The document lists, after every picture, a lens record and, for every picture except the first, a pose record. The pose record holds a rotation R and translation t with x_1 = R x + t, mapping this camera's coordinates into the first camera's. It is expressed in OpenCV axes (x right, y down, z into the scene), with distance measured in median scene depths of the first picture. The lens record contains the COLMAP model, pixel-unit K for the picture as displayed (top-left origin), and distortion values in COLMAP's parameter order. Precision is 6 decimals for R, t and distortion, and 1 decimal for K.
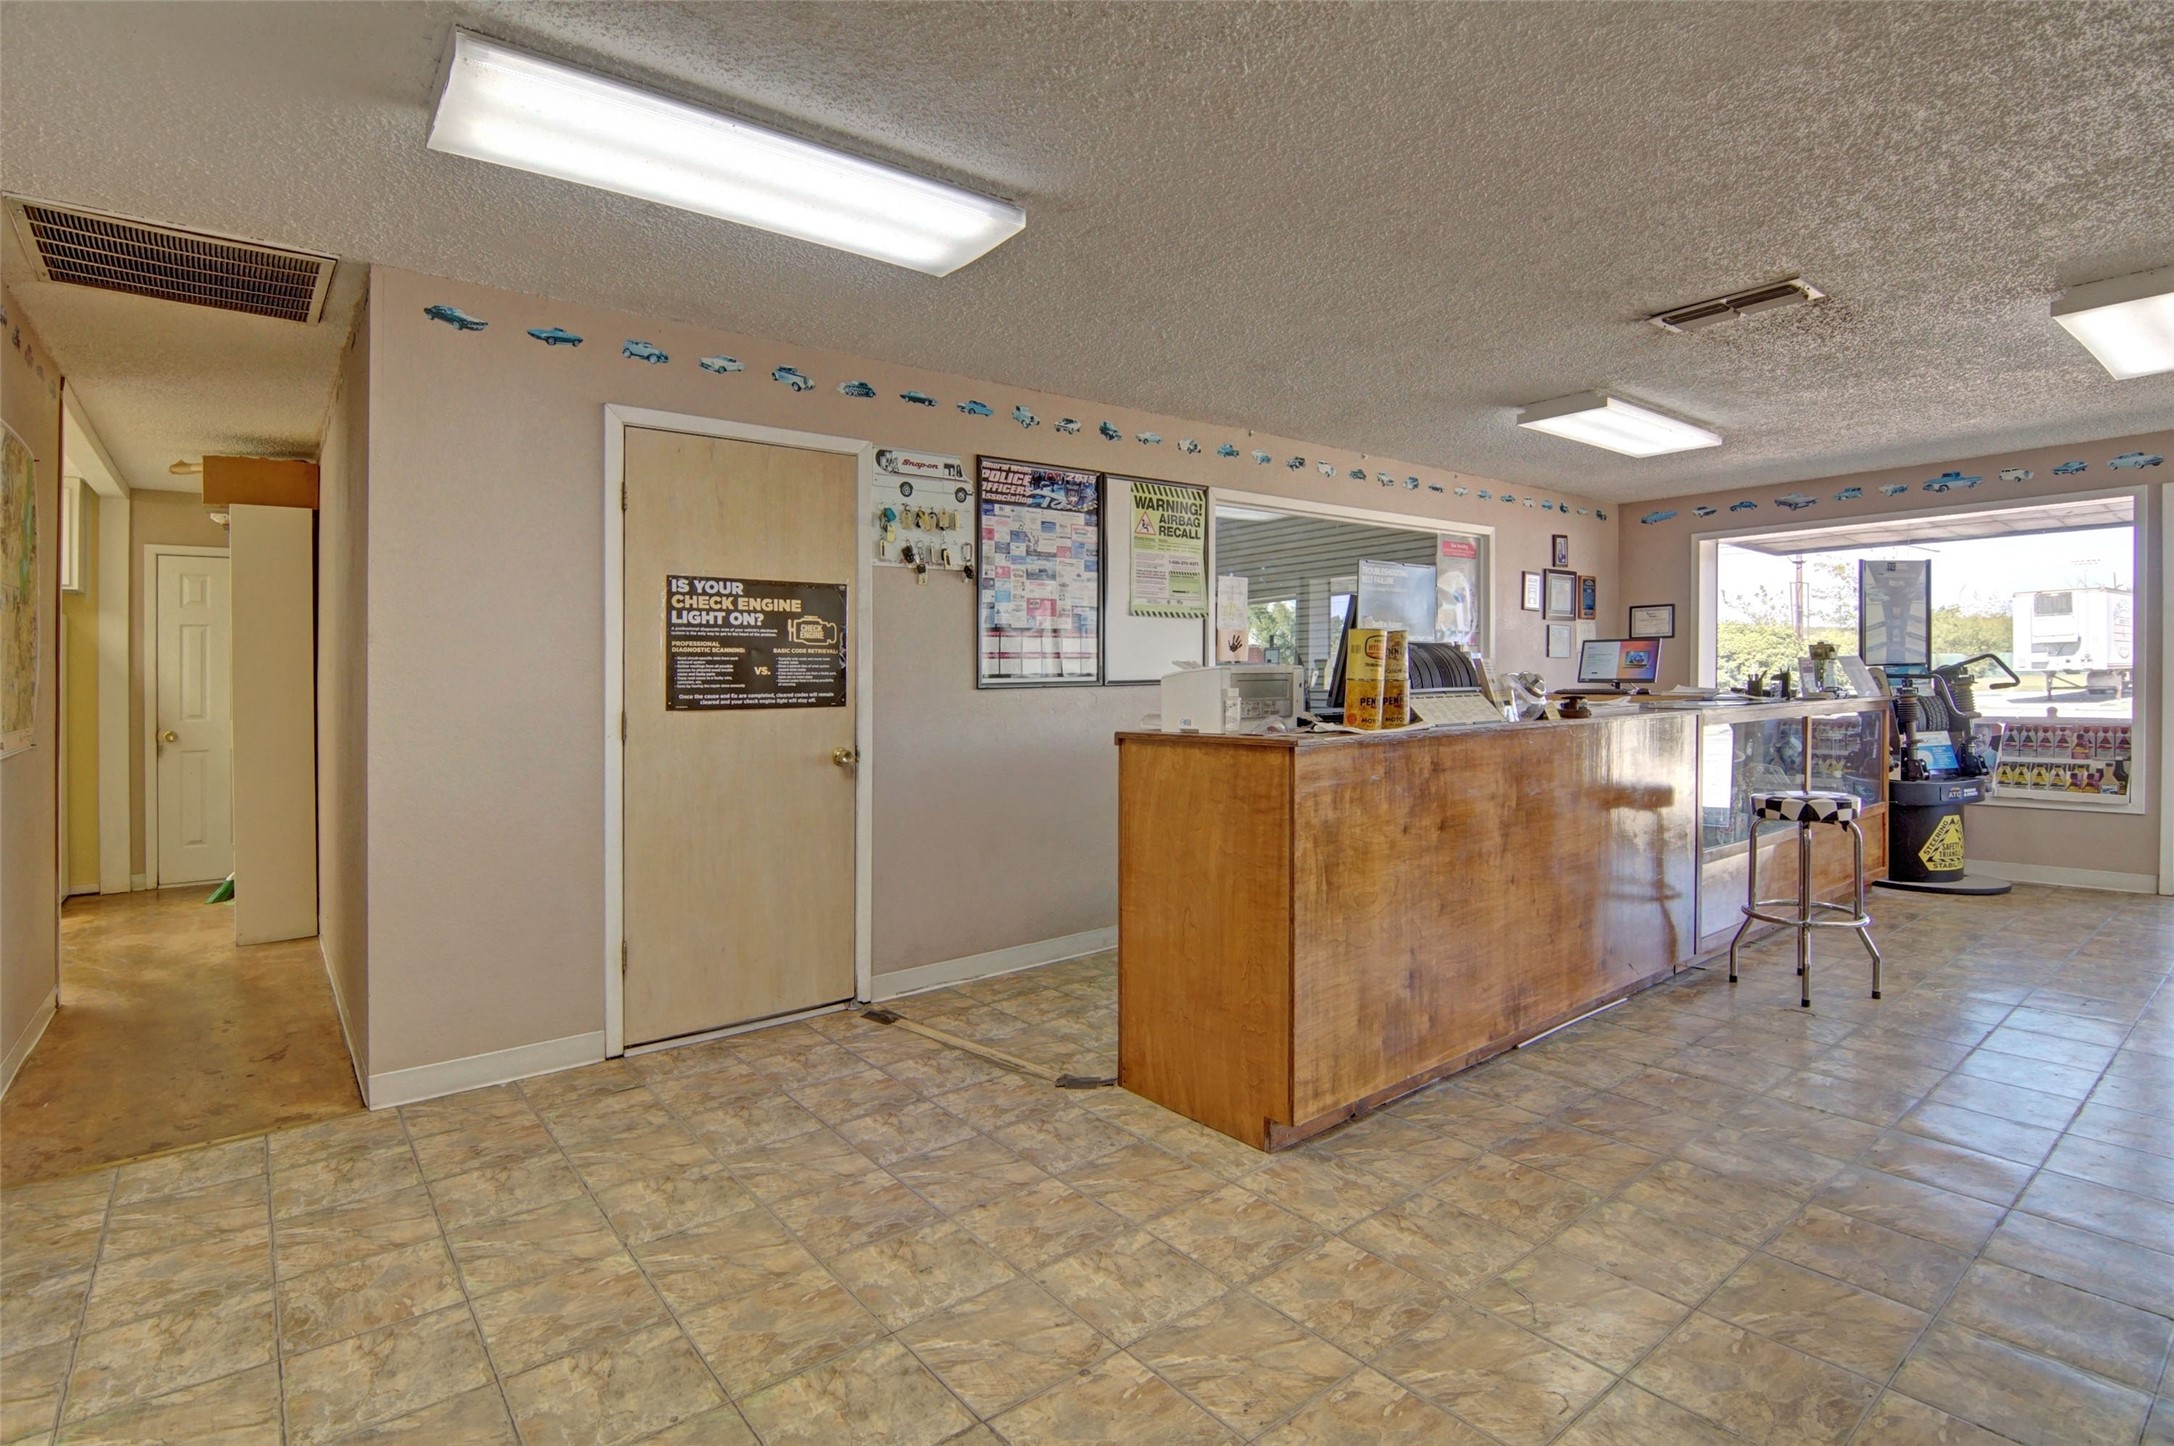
lens RADIAL K [[1034.9, 0, 1049.3], [0, 1034.9, 739.7], [0, 0, 1]] dist [-0.006050, -0.002300]
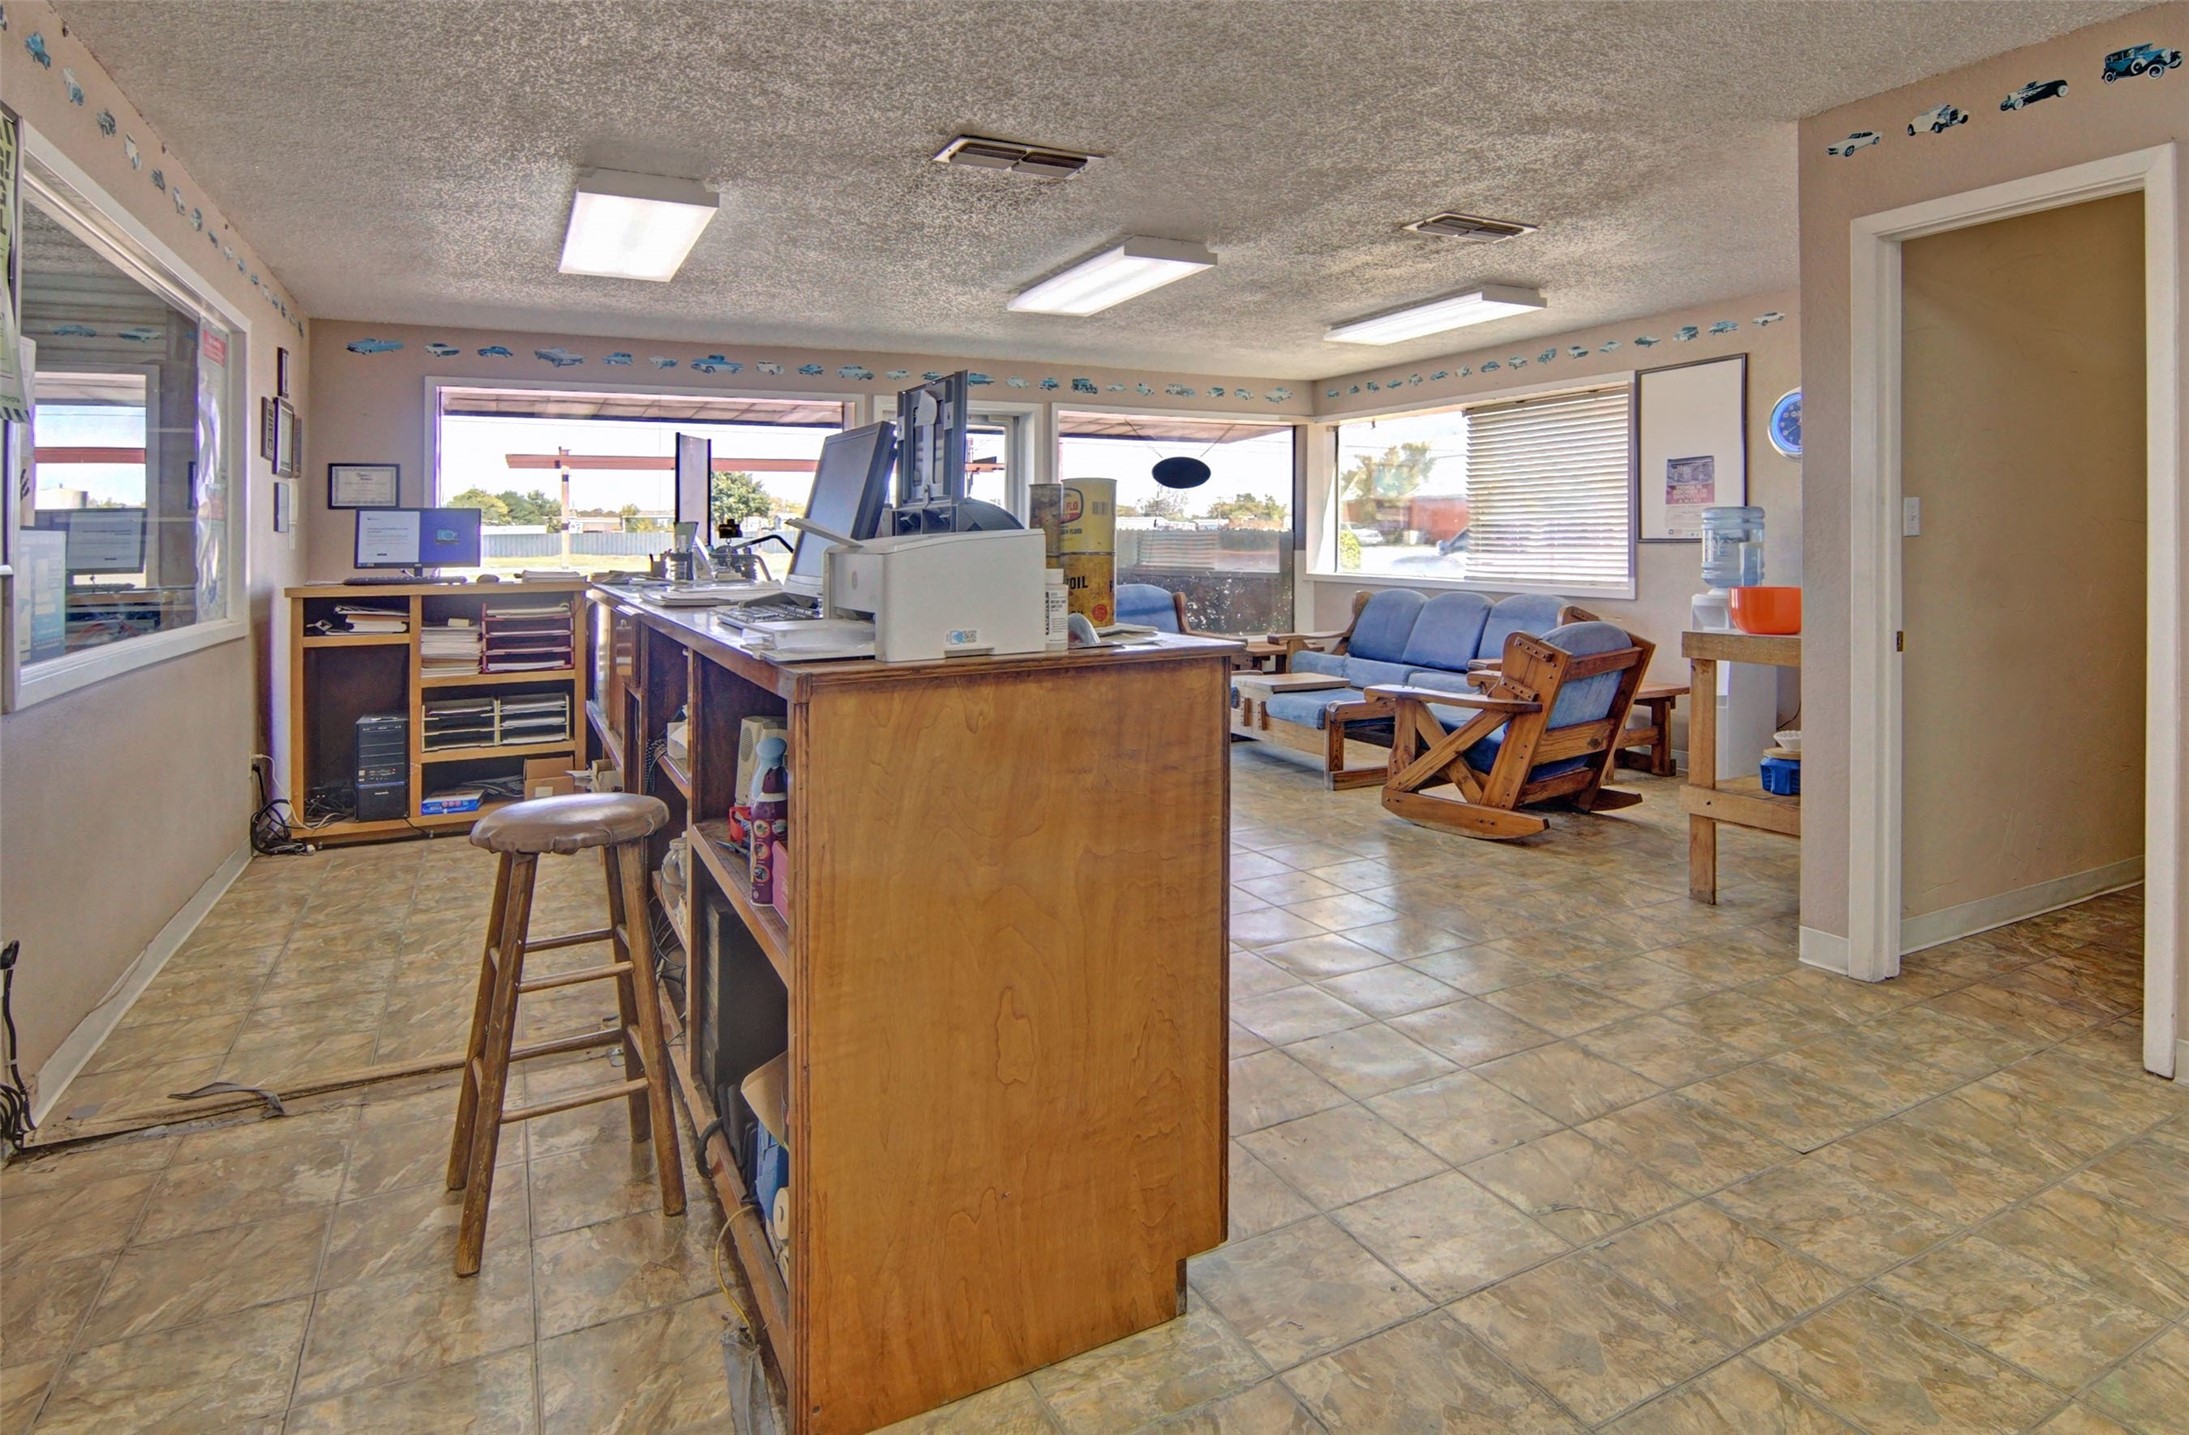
lens RADIAL K [[1193.6, 0, 1155.1], [0, 1193.6, 597.9], [0, 0, 1]] dist [-0.014534, -0.001974]
pose [[0.149919, -0.036181, 0.988036, -0.286275], [0.068163, 0.997331, 0.026179, -0.029307], [-0.986346, 0.063423, 0.151985, 0.525358]]
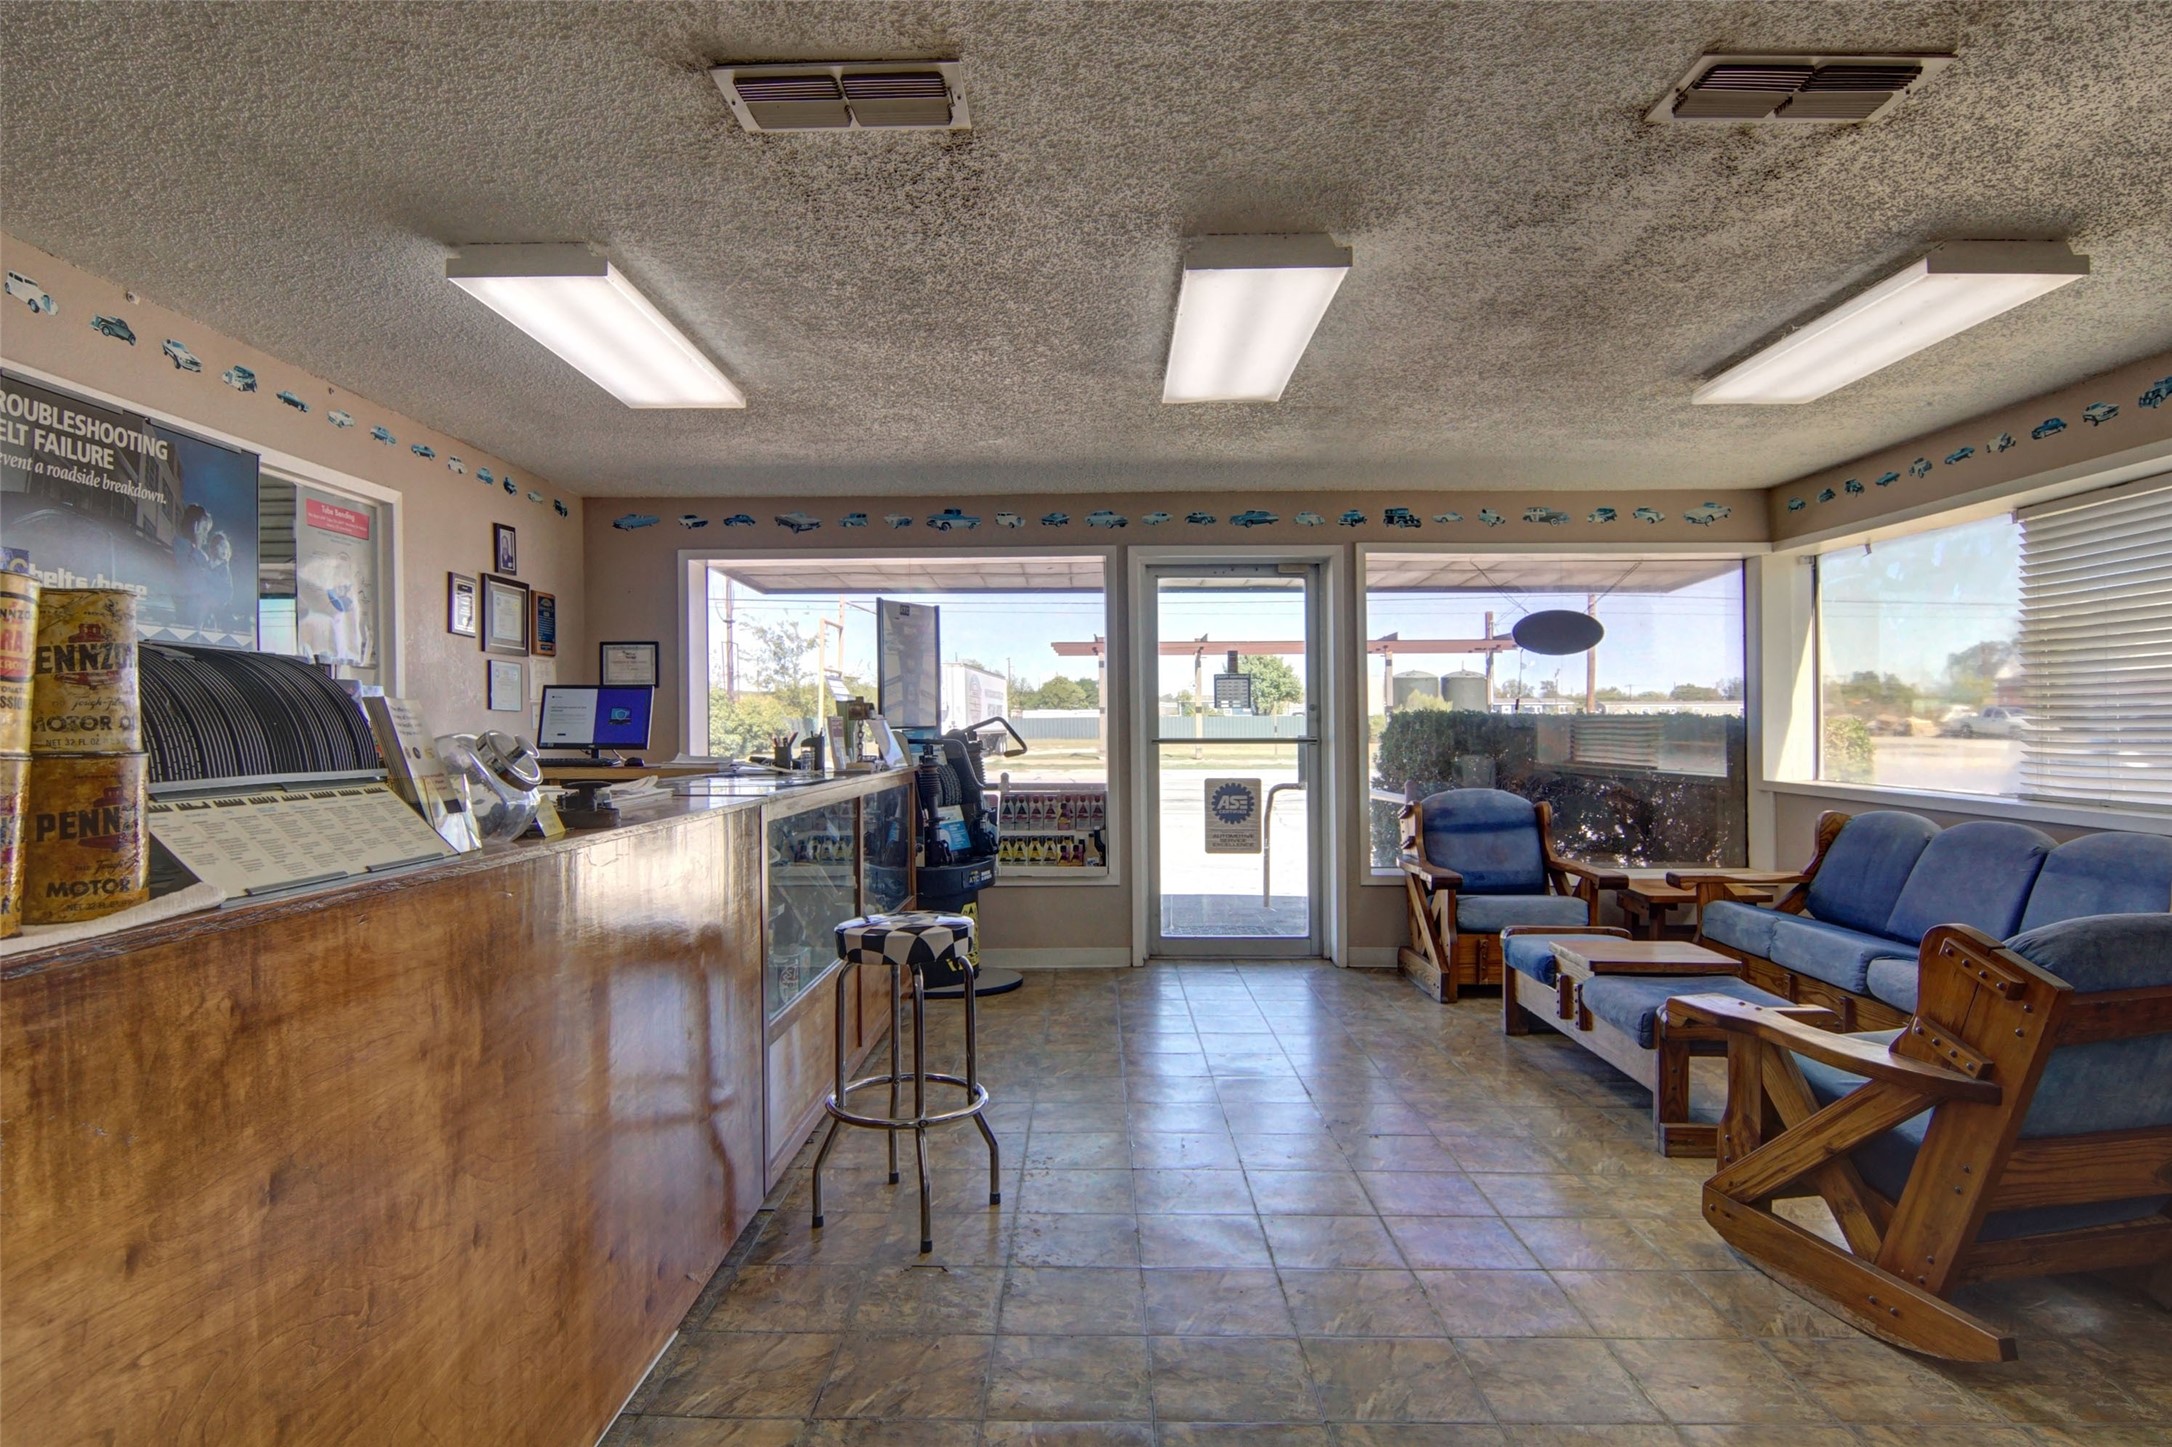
lens RADIAL K [[1240.8, 0, 1105.6], [0, 1240.8, 739.1], [0, 0, 1]] dist [-0.010281, -0.010614]
pose [[0.600616, 0.006679, 0.799510, 0.145420], [0.041003, 0.998392, -0.039143, -0.022915], [-0.798486, 0.056292, 0.599376, 0.351521]]
